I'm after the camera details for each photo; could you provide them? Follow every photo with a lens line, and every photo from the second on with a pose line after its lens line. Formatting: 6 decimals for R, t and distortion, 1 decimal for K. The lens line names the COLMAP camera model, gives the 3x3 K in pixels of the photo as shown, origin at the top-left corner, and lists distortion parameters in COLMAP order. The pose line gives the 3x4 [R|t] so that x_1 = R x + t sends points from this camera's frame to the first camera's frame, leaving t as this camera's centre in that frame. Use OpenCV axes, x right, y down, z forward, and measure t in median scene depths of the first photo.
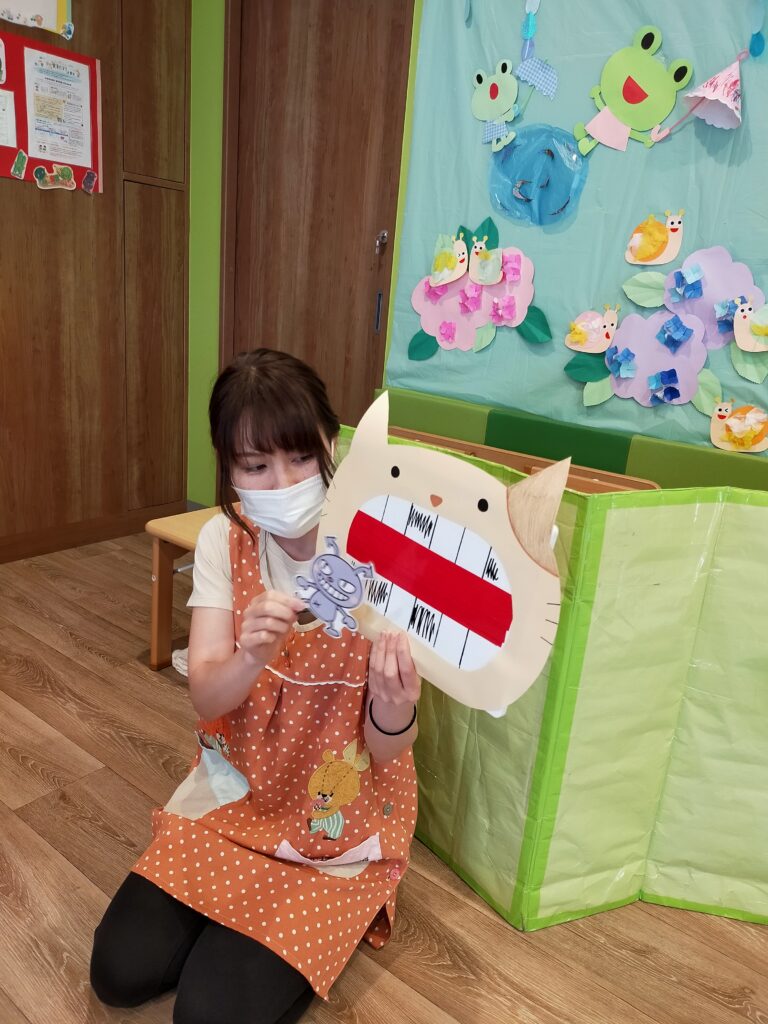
lens RADIAL K [[765.6, 0, 384.0], [0, 765.6, 512.0], [0, 0, 1]] dist [0.071806, -0.115124]
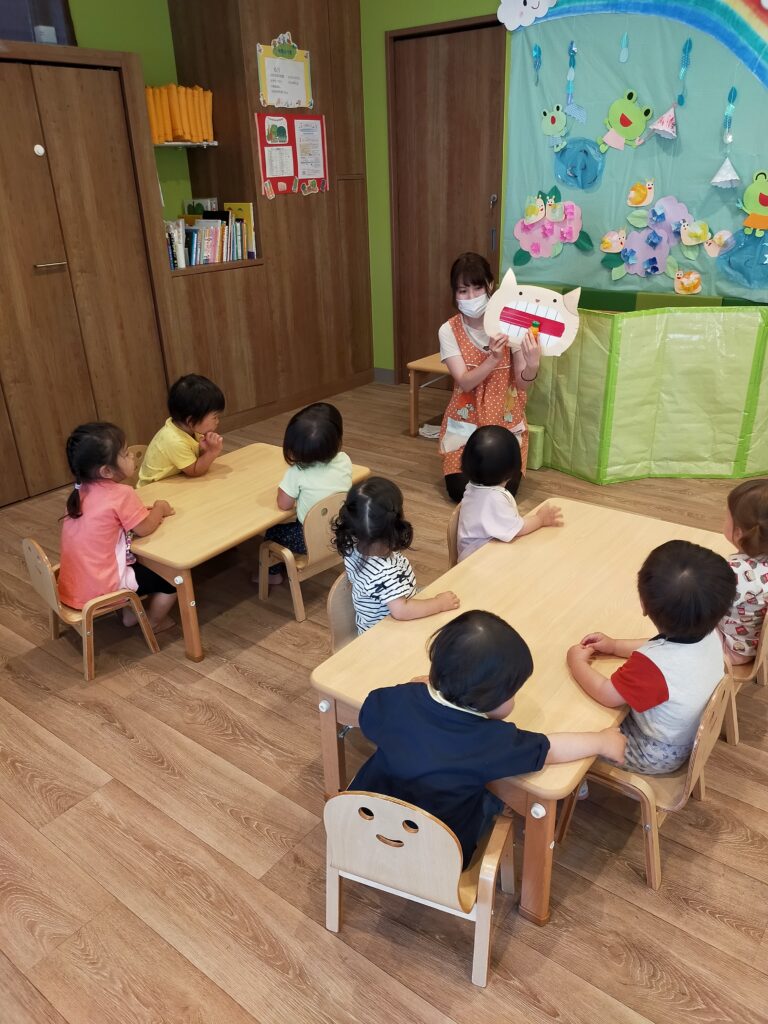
lens RADIAL K [[765.6, 0, 384.0], [0, 765.6, 512.0], [0, 0, 1]] dist [0.071806, -0.115124]
pose [[0.992740, -0.109010, -0.050841, -0.259390], [0.114819, 0.984775, 0.130519, 0.110445], [0.035839, -0.135409, 0.990141, -0.966006]]
